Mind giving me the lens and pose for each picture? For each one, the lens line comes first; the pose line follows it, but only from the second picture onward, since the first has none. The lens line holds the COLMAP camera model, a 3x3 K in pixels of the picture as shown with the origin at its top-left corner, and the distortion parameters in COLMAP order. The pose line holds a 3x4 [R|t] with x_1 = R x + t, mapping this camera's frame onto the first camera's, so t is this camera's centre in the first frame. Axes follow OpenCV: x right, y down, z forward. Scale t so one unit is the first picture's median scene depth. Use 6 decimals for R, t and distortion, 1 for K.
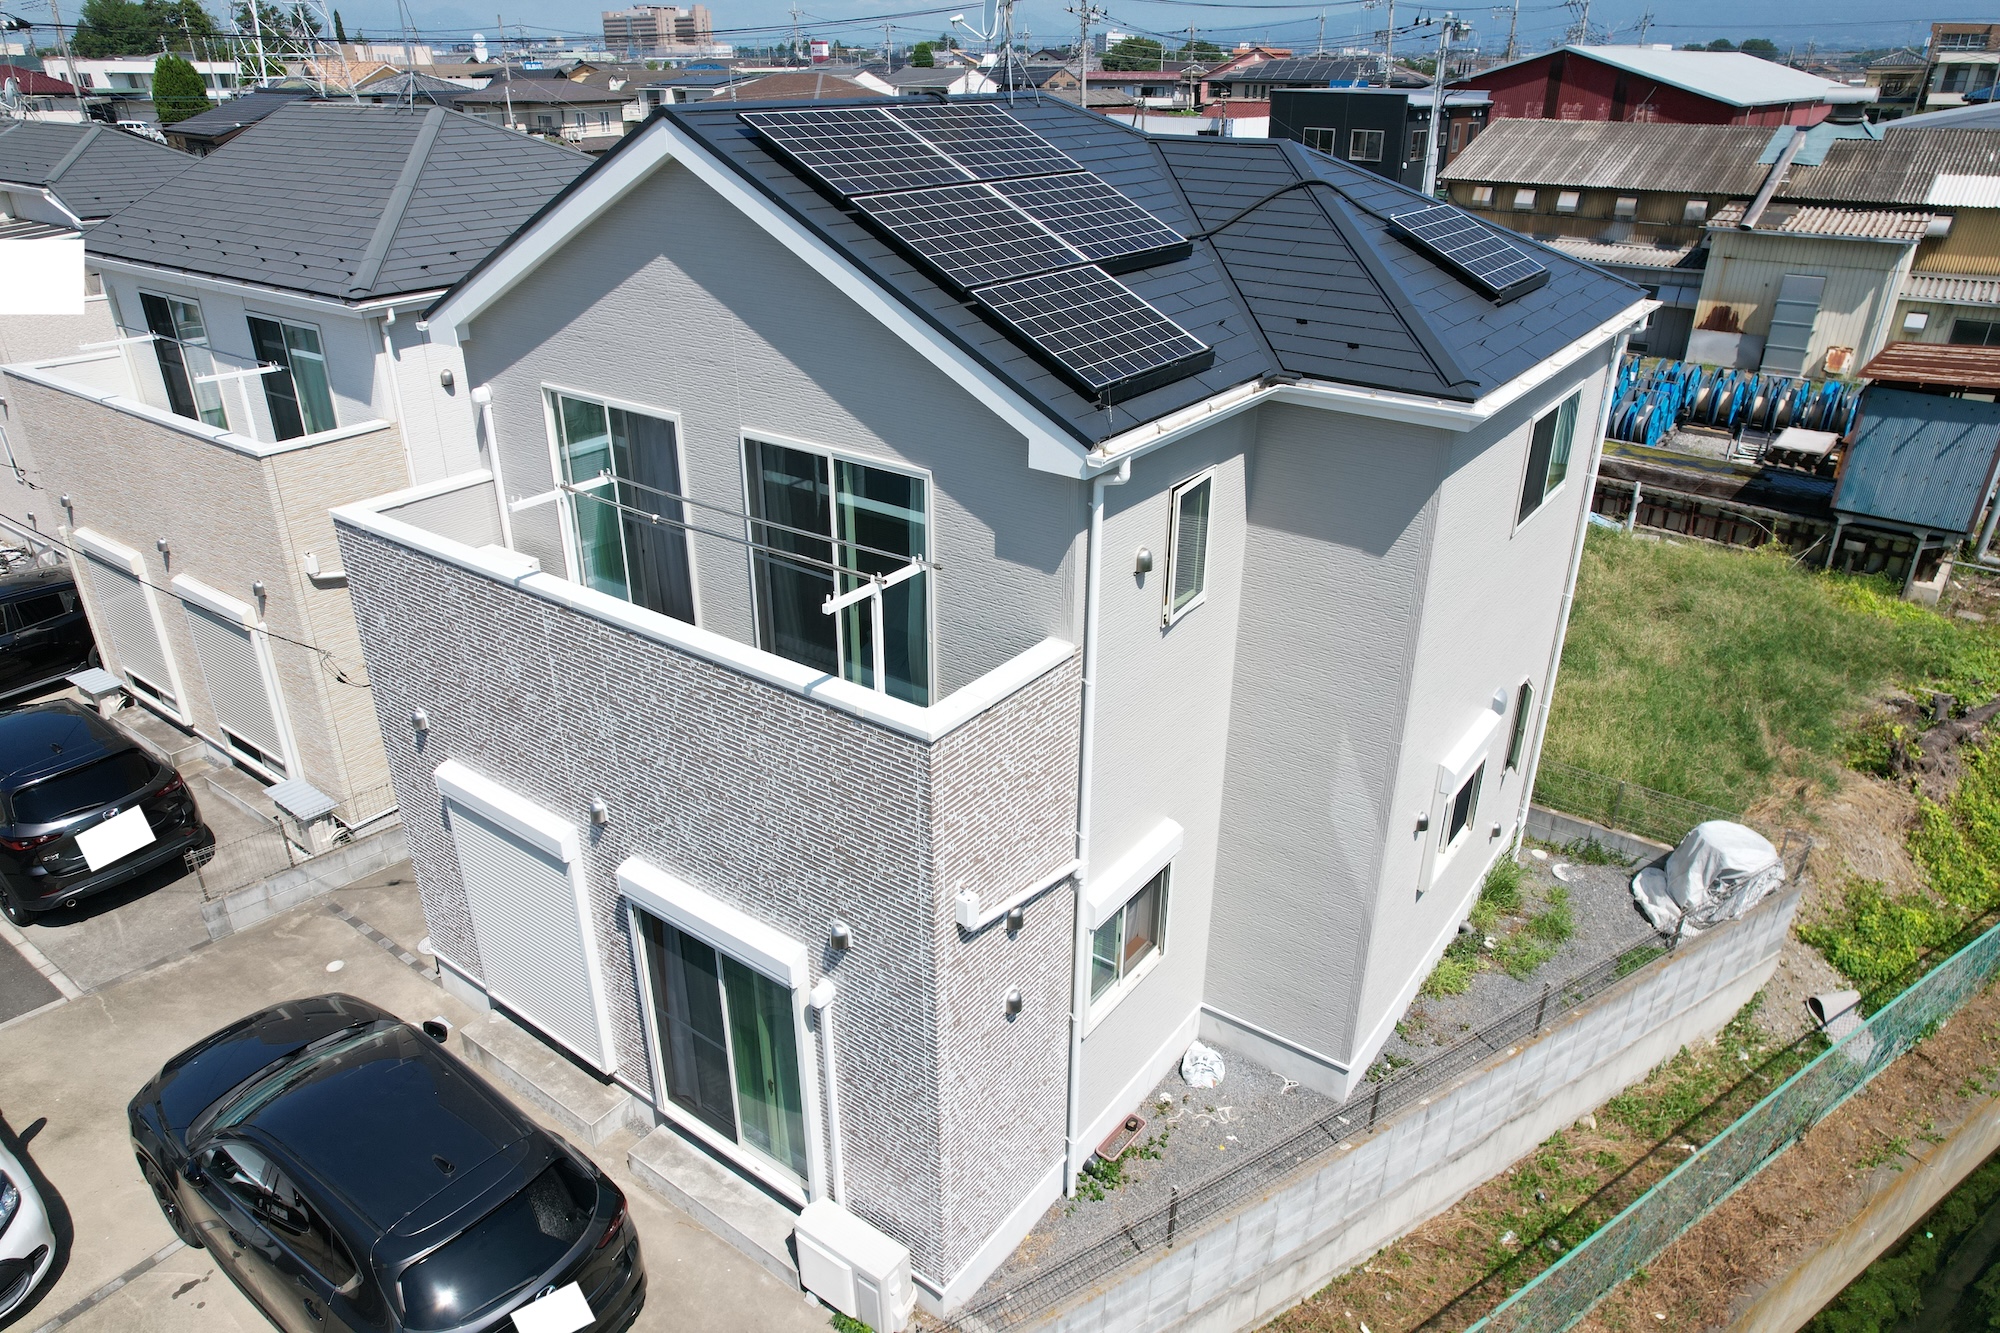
lens RADIAL K [[1272.7, 0, 1006.4], [0, 1272.7, 661.8], [0, 0, 1]] dist [-0.055184, 0.045077]
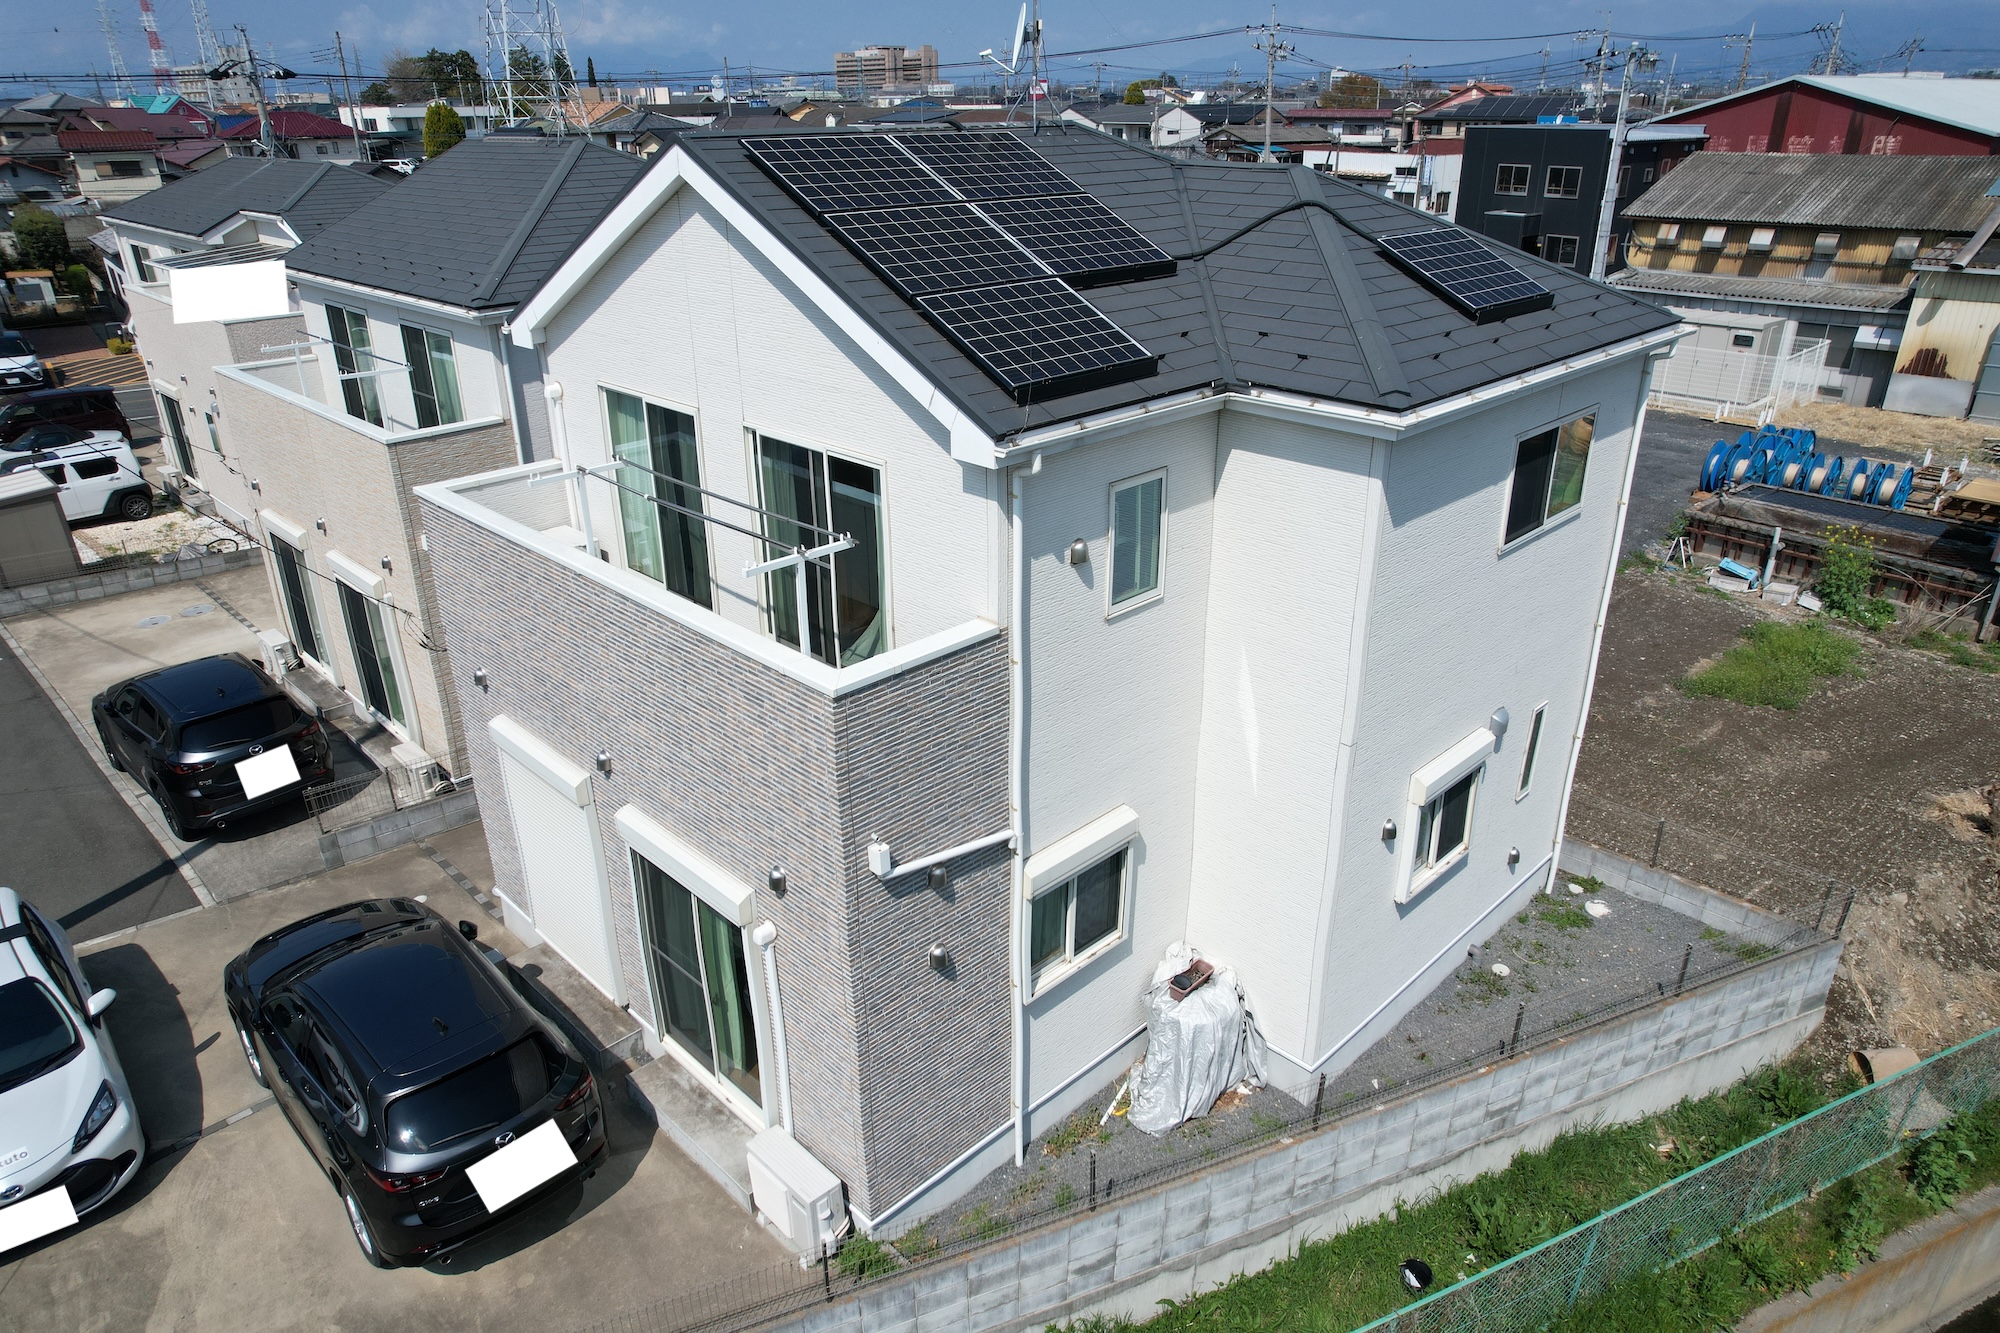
lens RADIAL K [[1272.7, 0, 1015.8], [0, 1272.7, 672.2], [0, 0, 1]] dist [-0.055184, 0.045077]
pose [[0.988311, 0.054408, -0.142414, 0.141437], [-0.057059, 0.998264, -0.014594, 0.026495], [0.141372, 0.022550, 0.989700, -0.042389]]
